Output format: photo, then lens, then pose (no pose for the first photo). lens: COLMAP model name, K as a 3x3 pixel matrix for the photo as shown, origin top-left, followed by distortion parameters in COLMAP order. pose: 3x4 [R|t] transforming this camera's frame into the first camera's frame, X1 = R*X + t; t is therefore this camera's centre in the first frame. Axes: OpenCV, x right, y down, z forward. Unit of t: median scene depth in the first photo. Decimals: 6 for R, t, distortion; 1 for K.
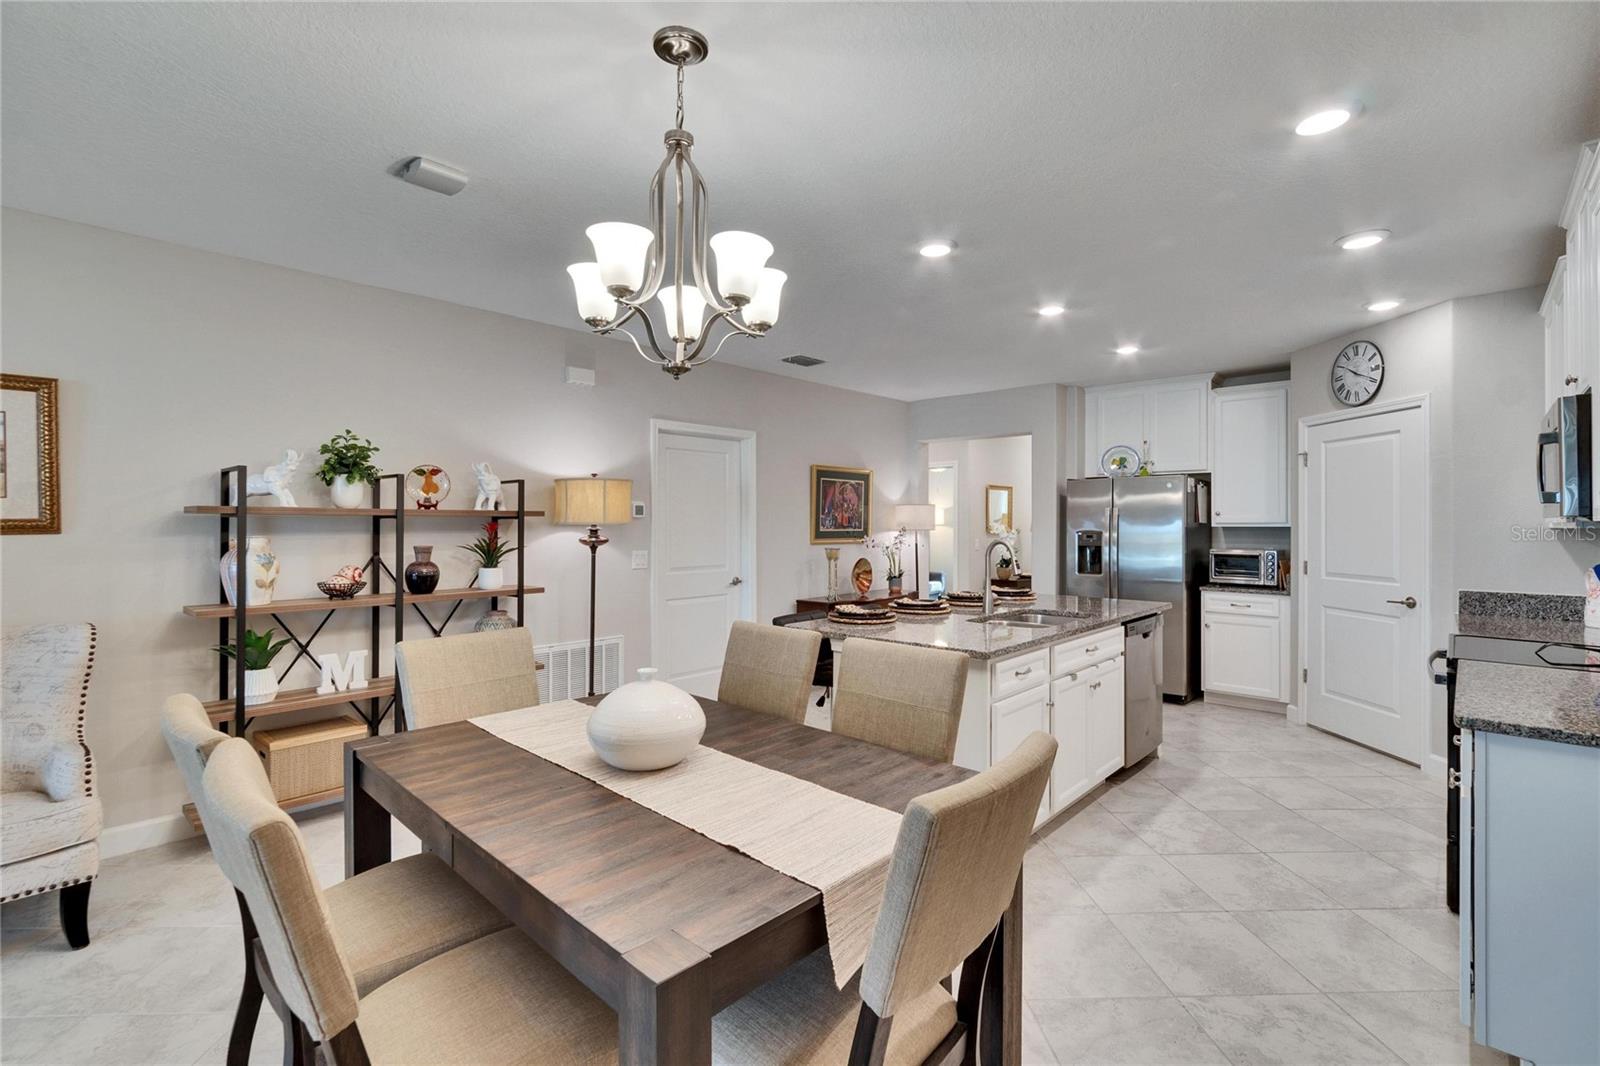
lens RADIAL K [[709.5, 0, 793.7], [0, 709.5, 521.3], [0, 0, 1]] dist [-0.009523, 0.002881]
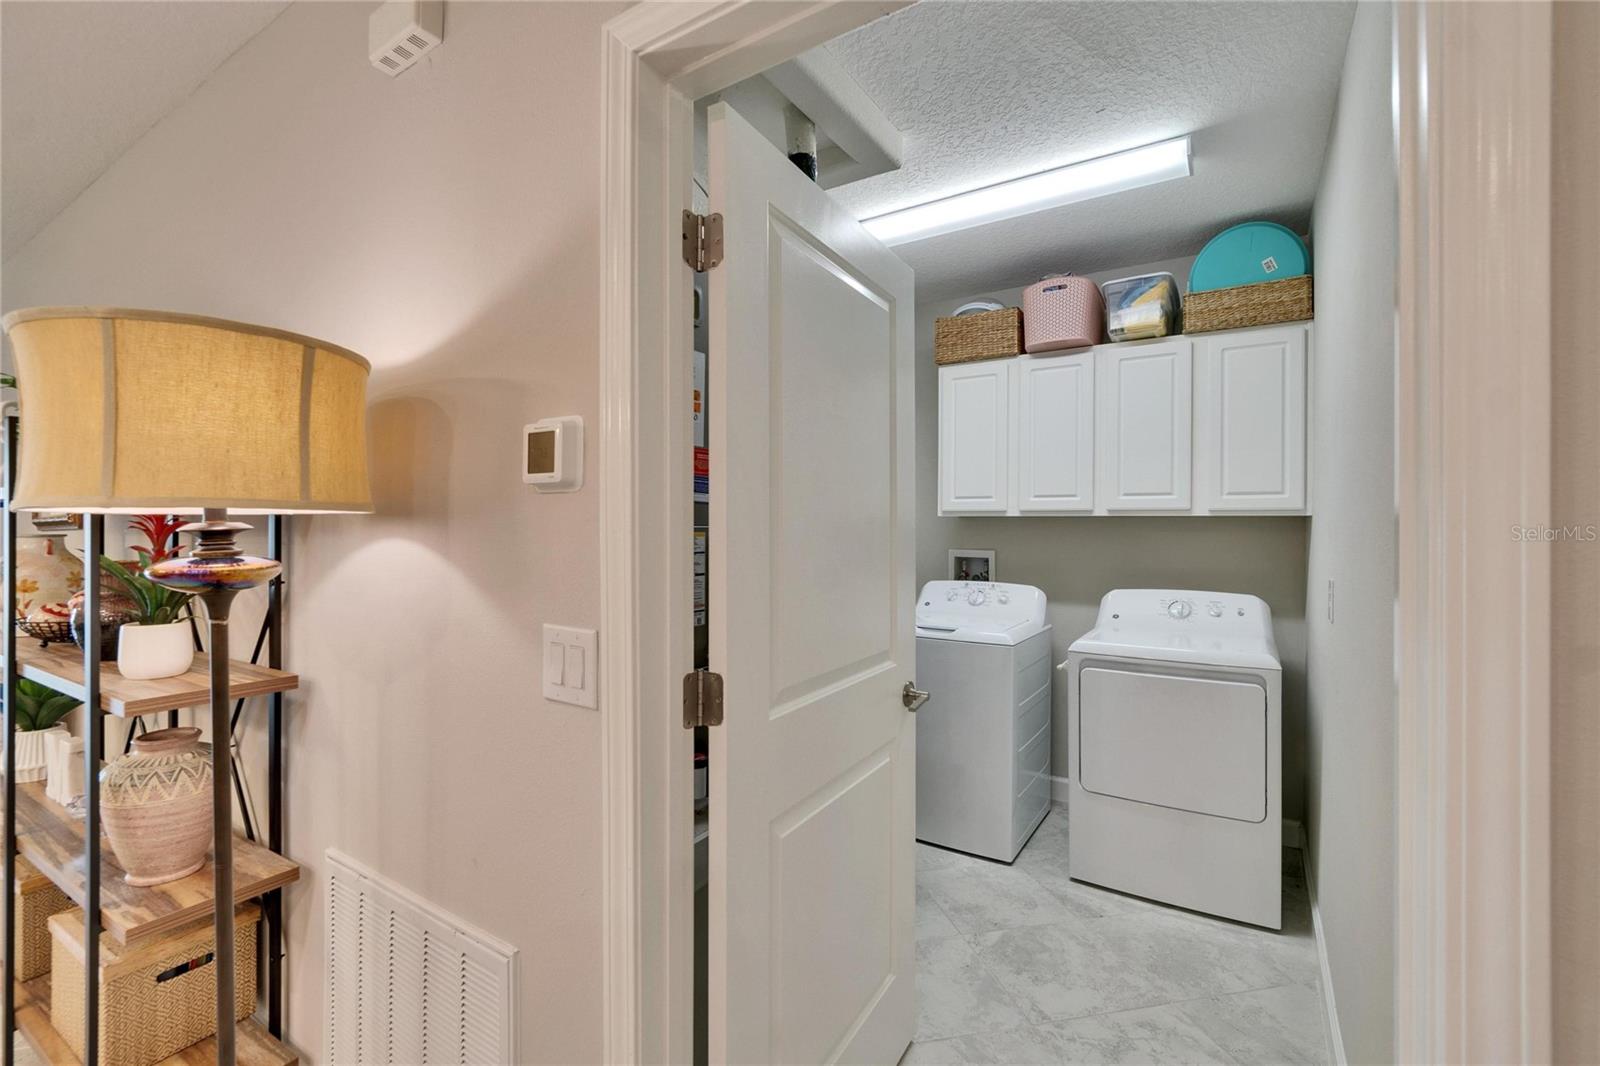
lens RADIAL K [[709.5, 0, 779.0], [0, 709.5, 525.3], [0, 0, 1]] dist [-0.009523, 0.002881]
pose [[0.162862, -0.005876, -0.986631, 0.024922], [0.000344, 0.999983, -0.005899, 0.009695], [0.986649, 0.000621, 0.162861, 1.043807]]
